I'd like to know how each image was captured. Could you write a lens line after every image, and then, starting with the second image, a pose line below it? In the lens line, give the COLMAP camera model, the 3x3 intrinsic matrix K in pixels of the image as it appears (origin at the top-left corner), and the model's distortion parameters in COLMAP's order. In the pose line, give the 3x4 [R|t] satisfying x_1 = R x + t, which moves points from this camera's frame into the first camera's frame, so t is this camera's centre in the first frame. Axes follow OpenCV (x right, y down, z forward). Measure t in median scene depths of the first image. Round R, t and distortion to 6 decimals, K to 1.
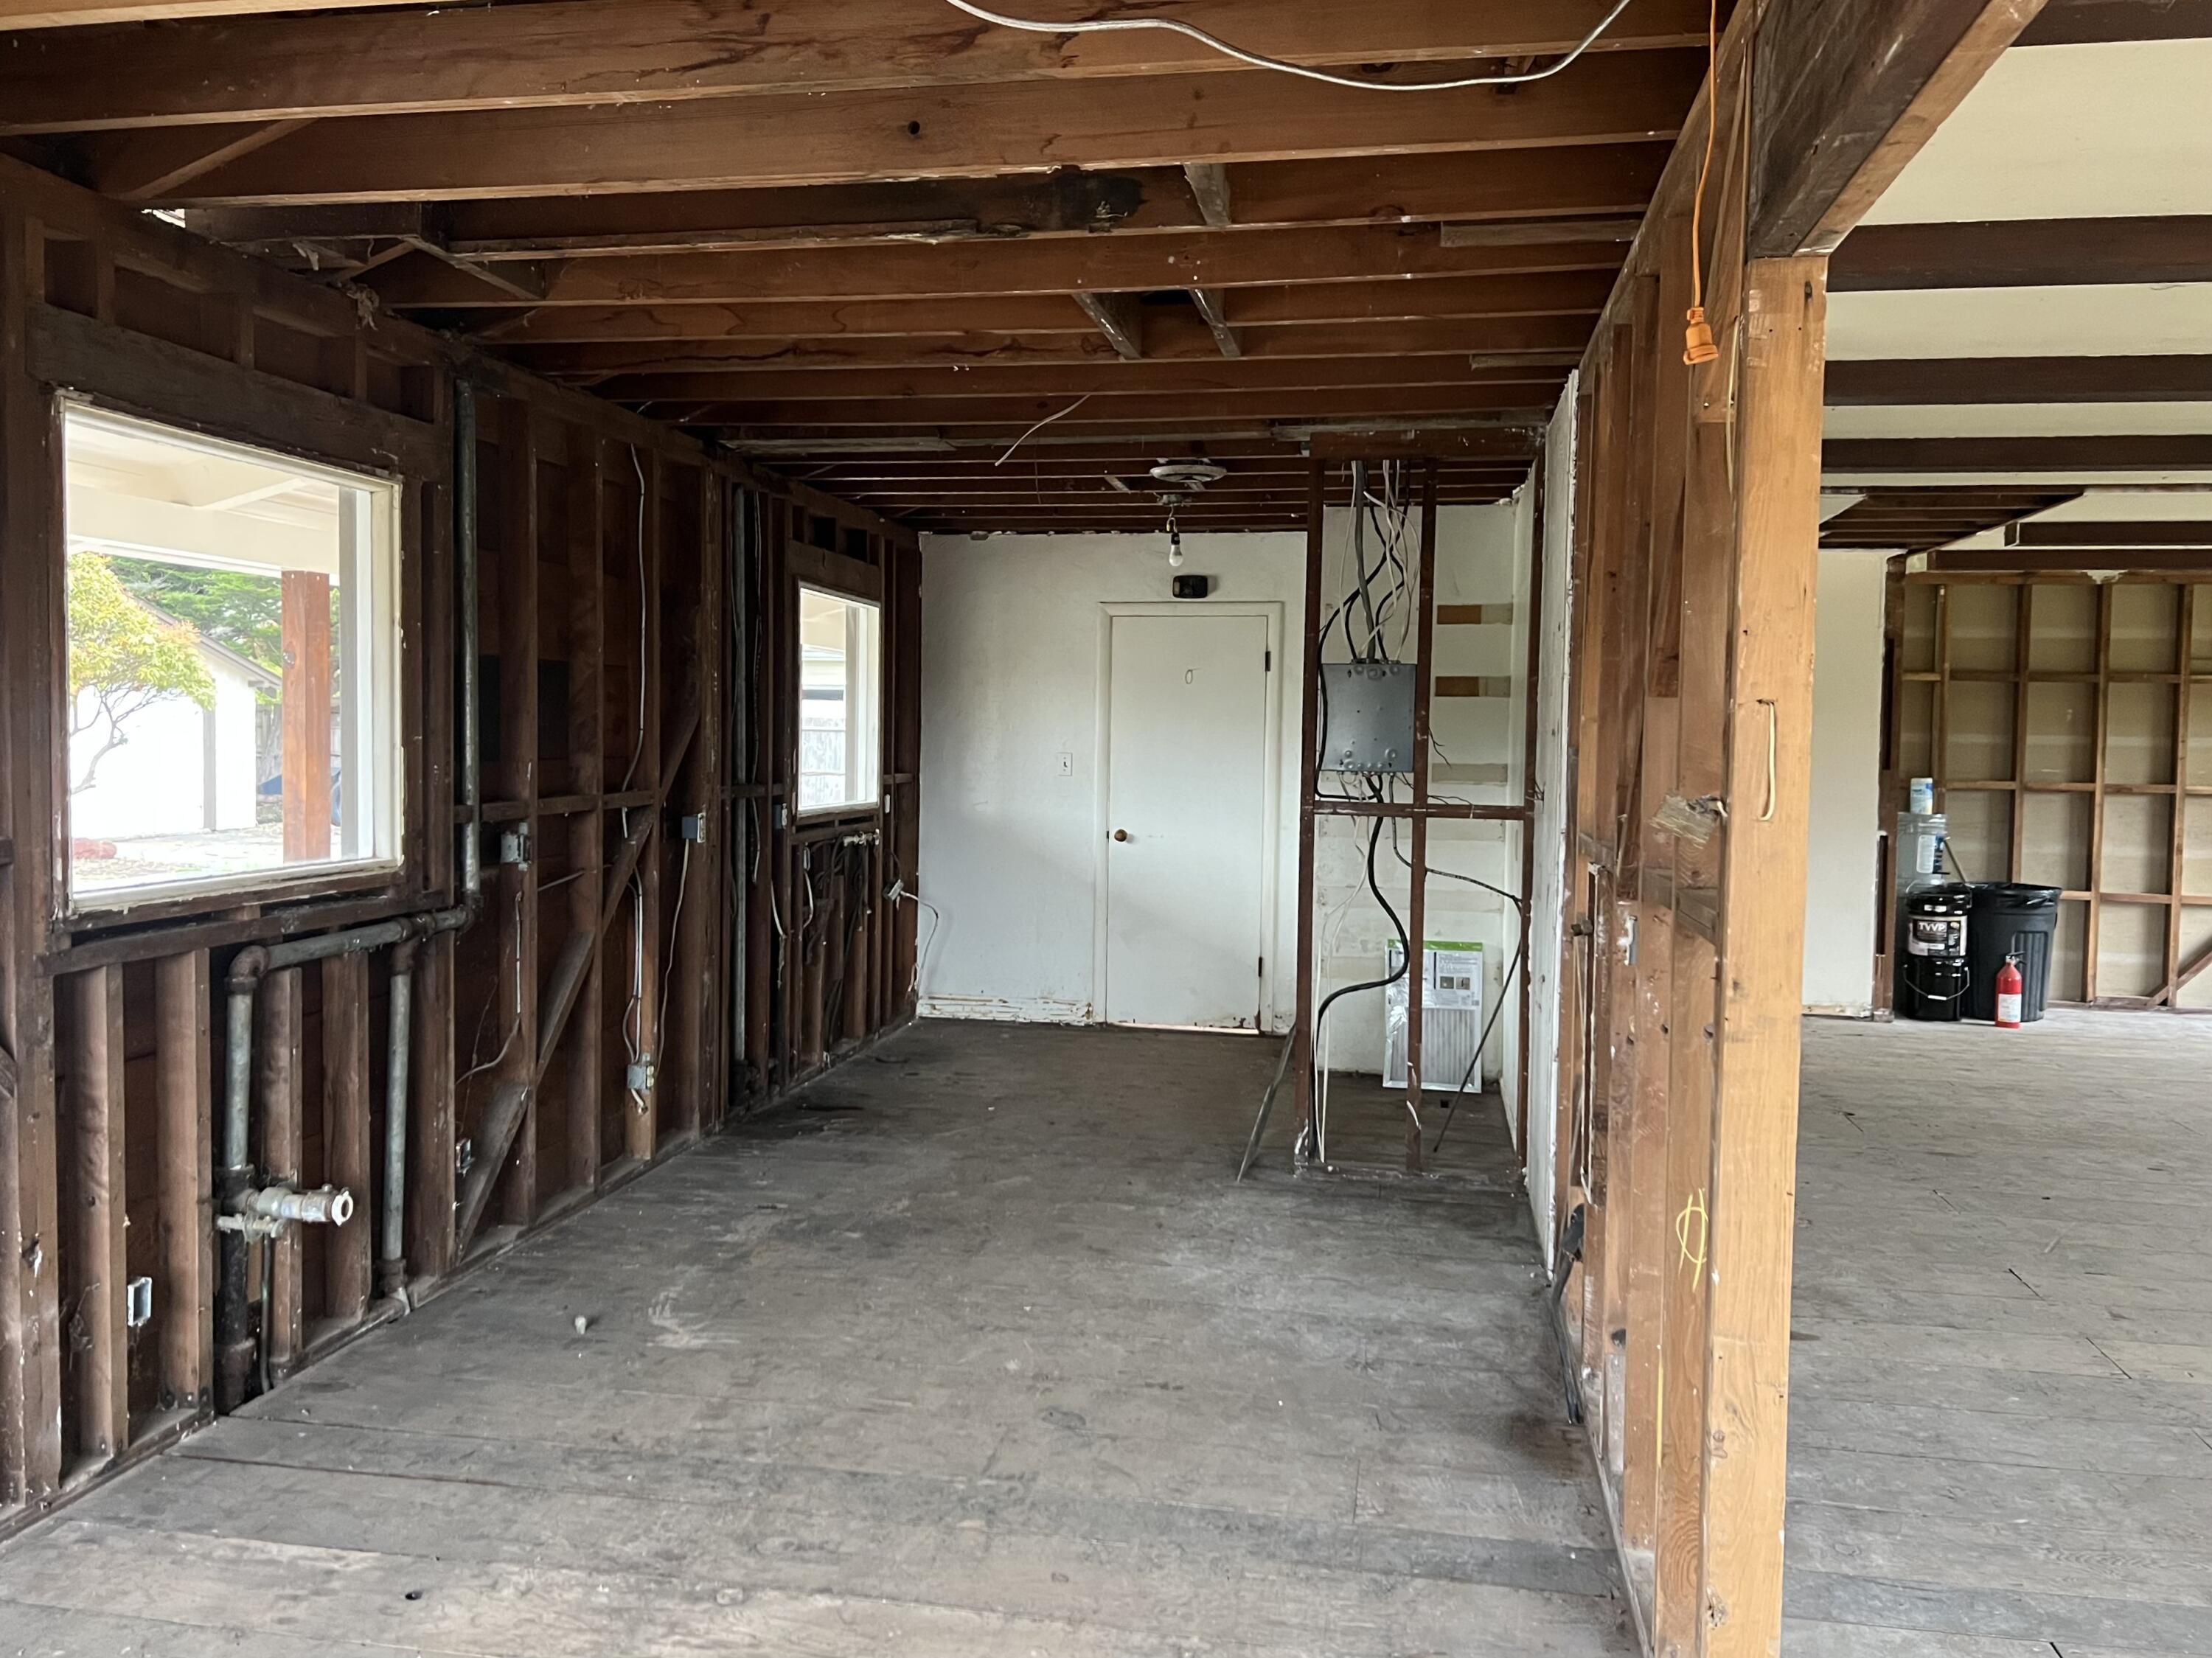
lens RADIAL K [[1733.6, 0, 1109.2], [0, 1733.6, 820.2], [0, 0, 1]] dist [0.073569, -0.097274]
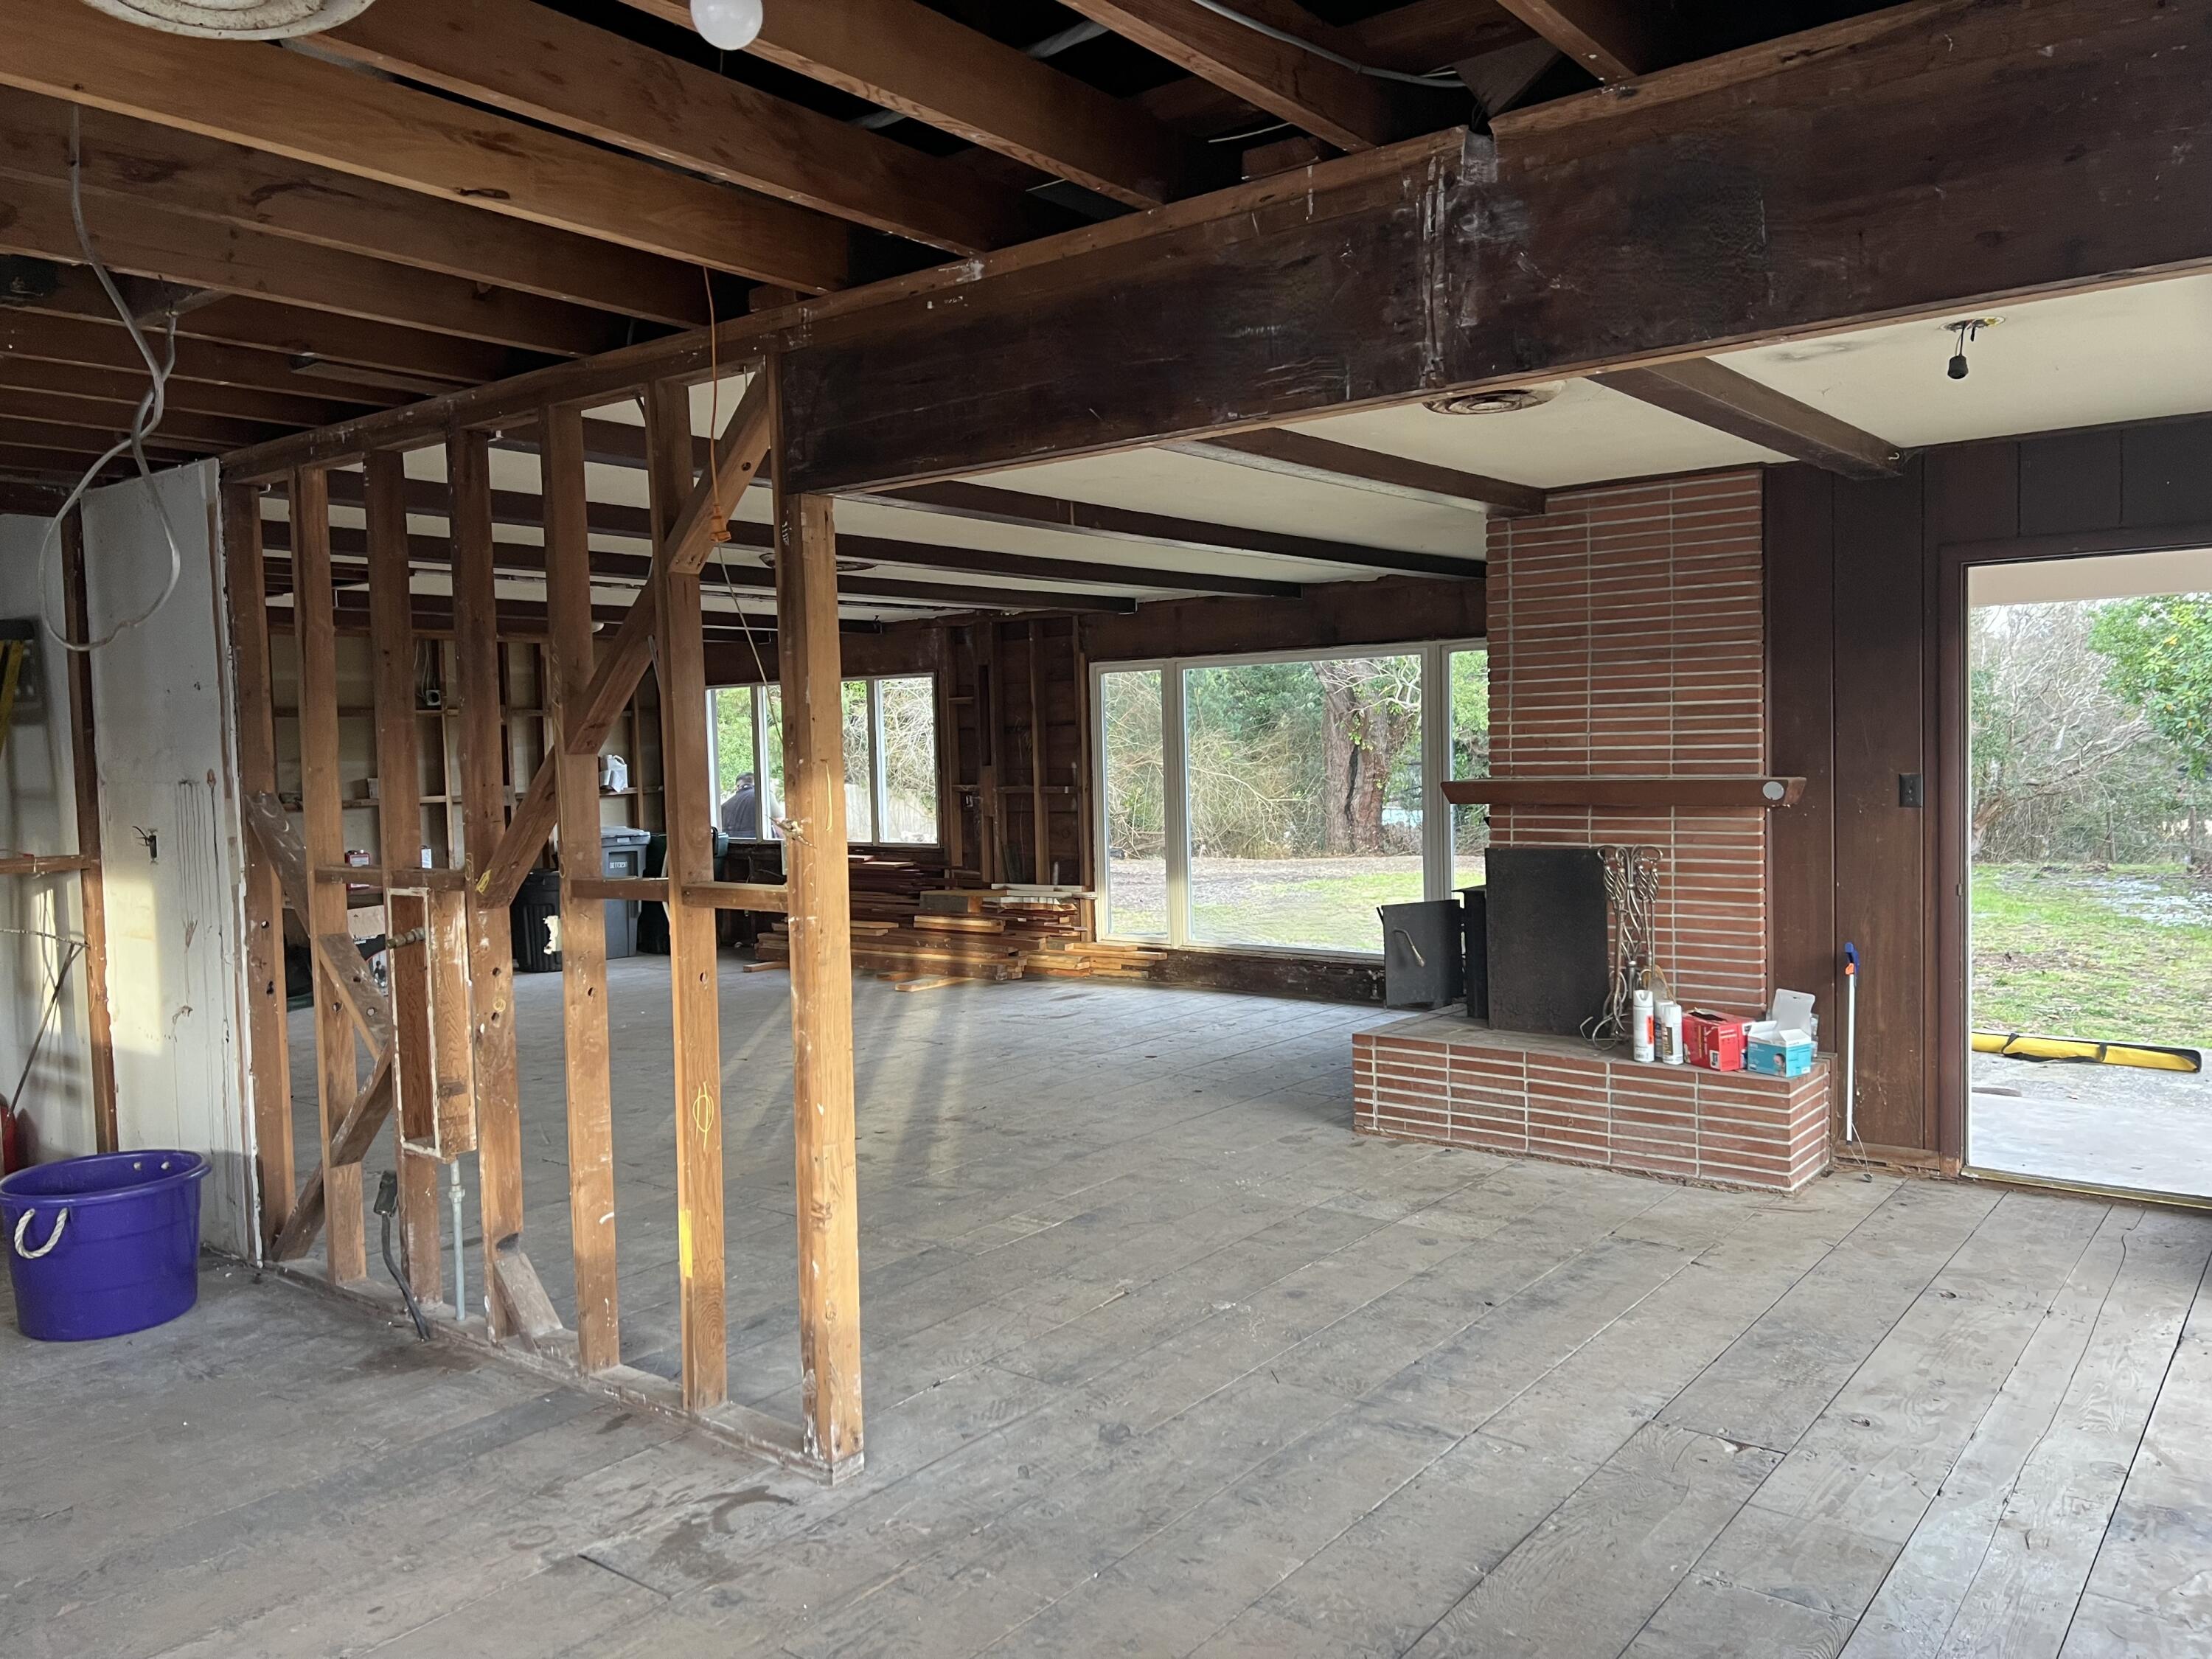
lens RADIAL K [[1631.2, 0, 1106.0], [0, 1631.2, 829.5], [0, 0, 1]] dist [0.055591, -0.073018]
pose [[0.460912, -0.079696, 0.883860, -0.534539], [0.077937, 0.995746, 0.049142, -0.034171], [-0.884017, 0.046235, 0.465163, 0.023495]]
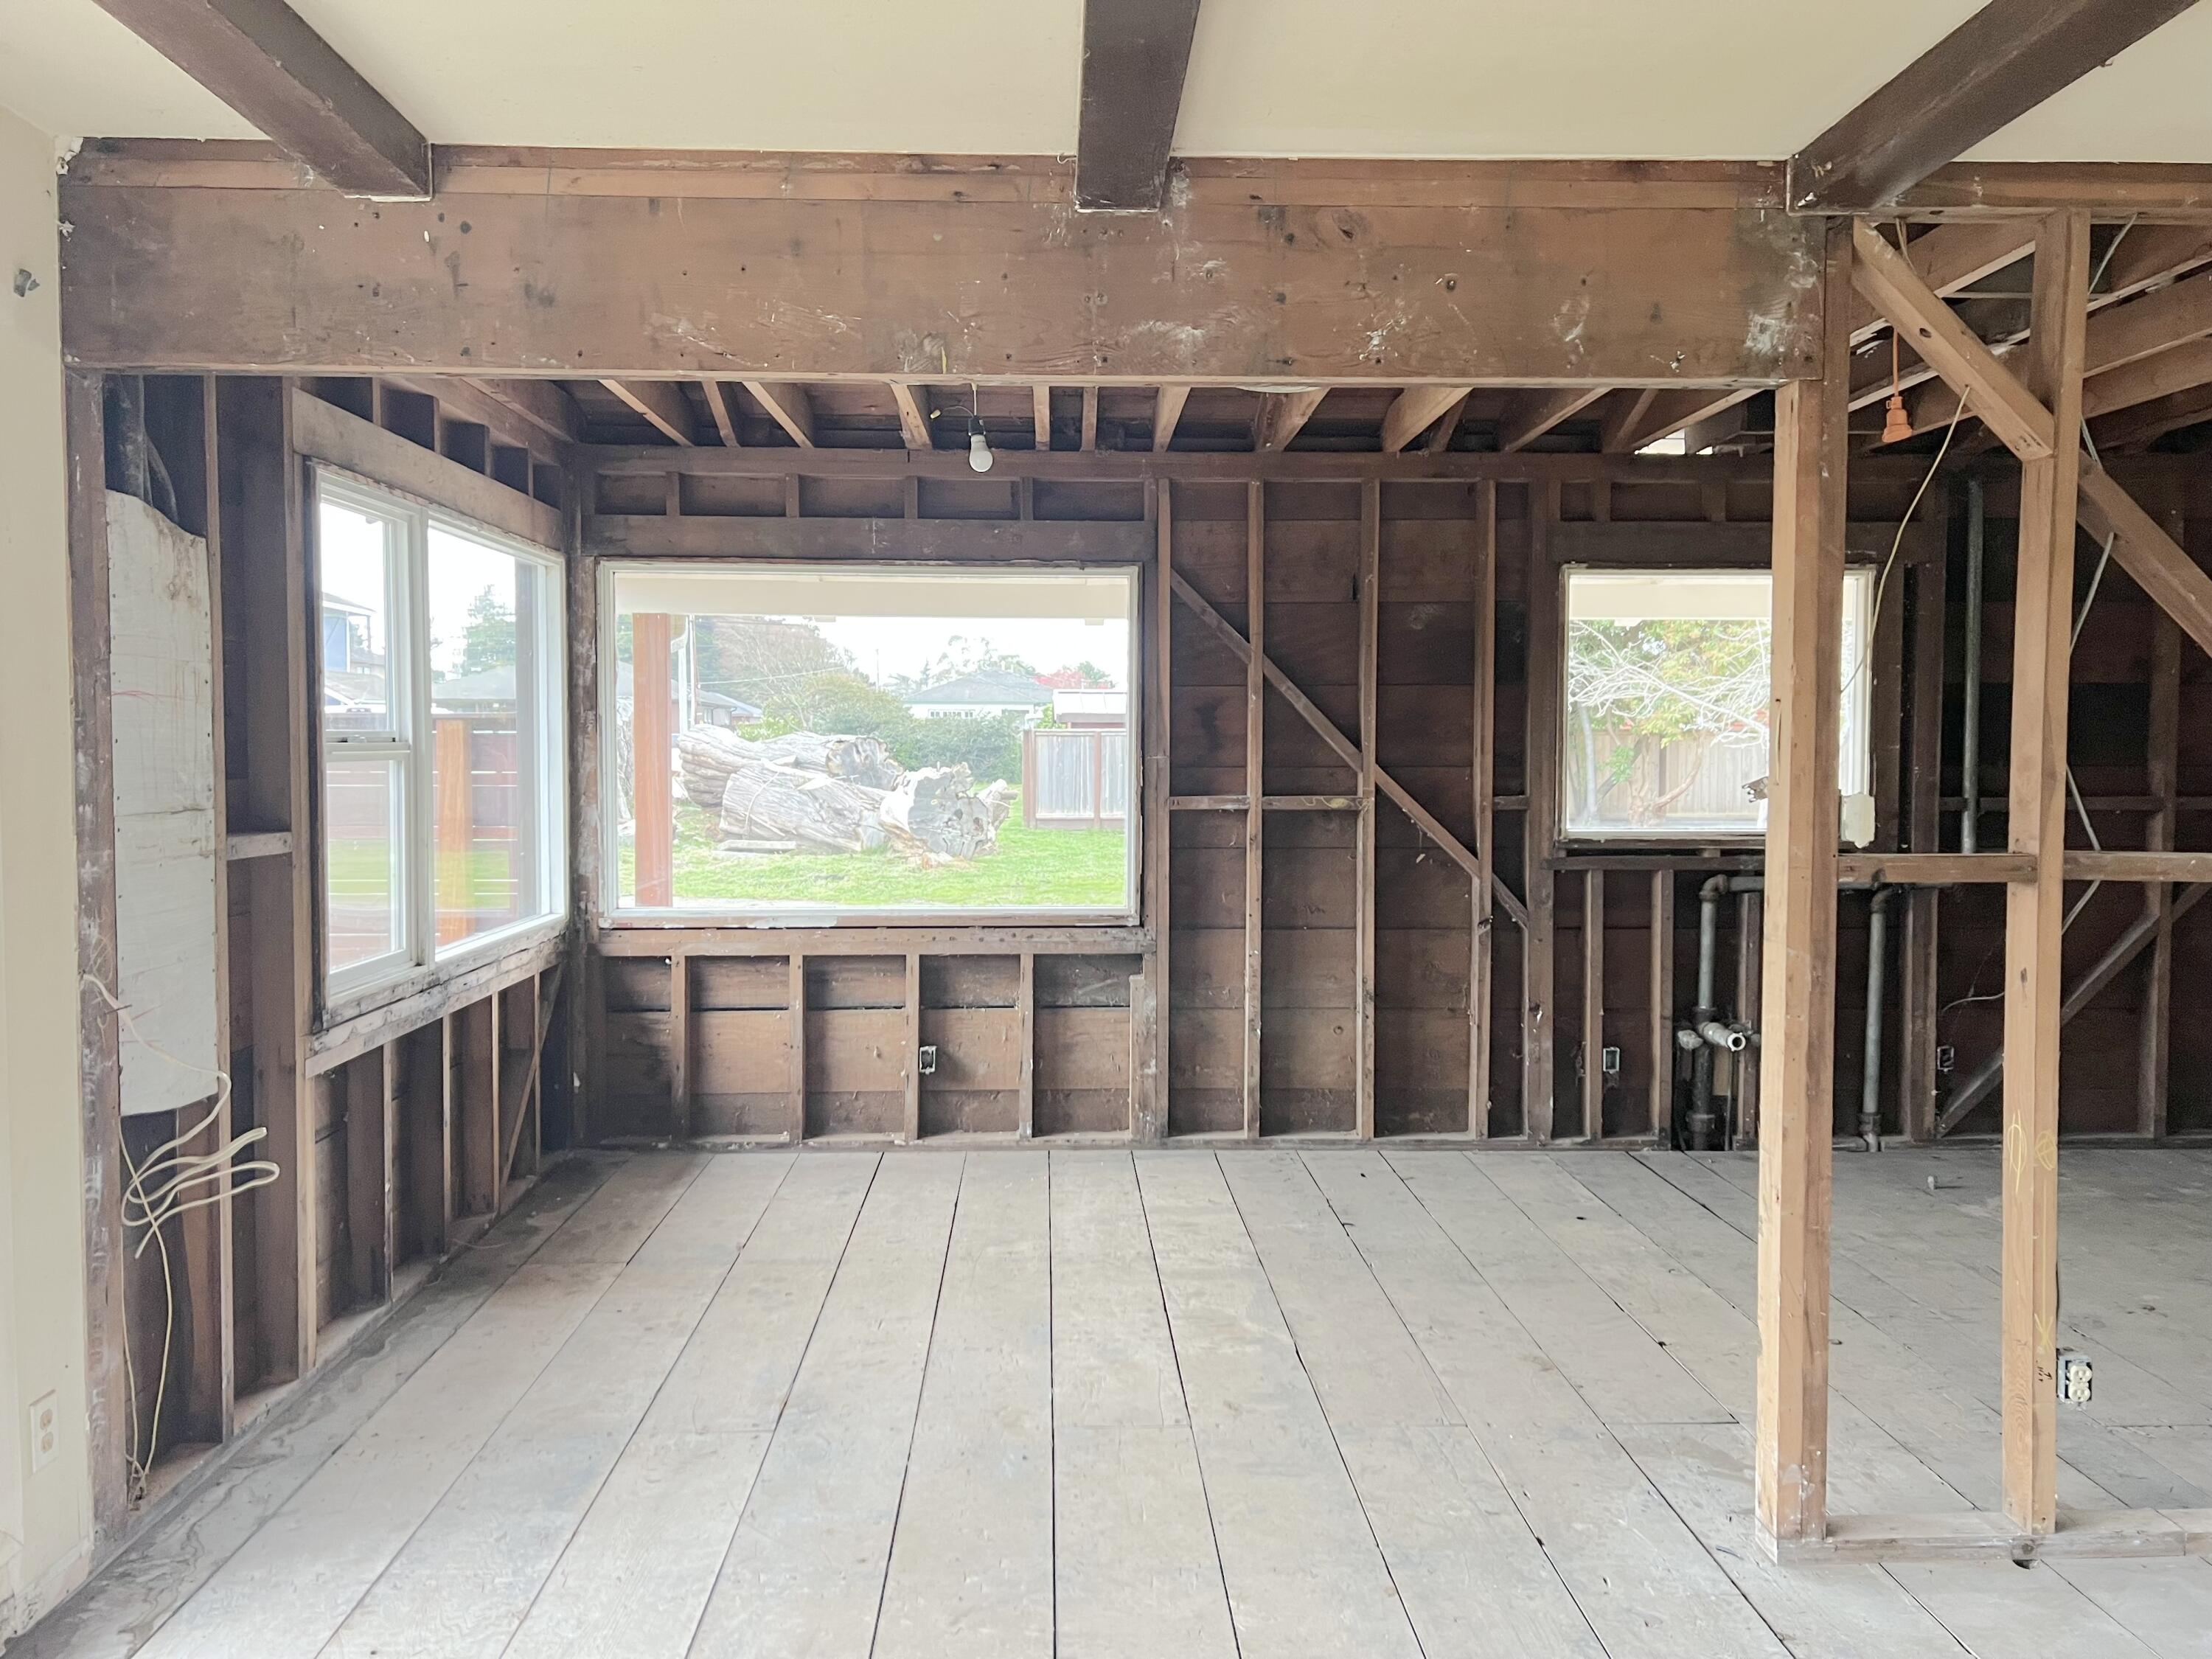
lens RADIAL K [[1655.0, 0, 1106.0], [0, 1655.0, 829.5], [0, 0, 1]] dist [0.033294, -0.076757]
pose [[0.215236, 0.036235, -0.975890, 0.943407], [-0.047568, 0.998514, 0.026584, 0.017050], [0.975403, 0.040699, 0.216640, 0.113859]]
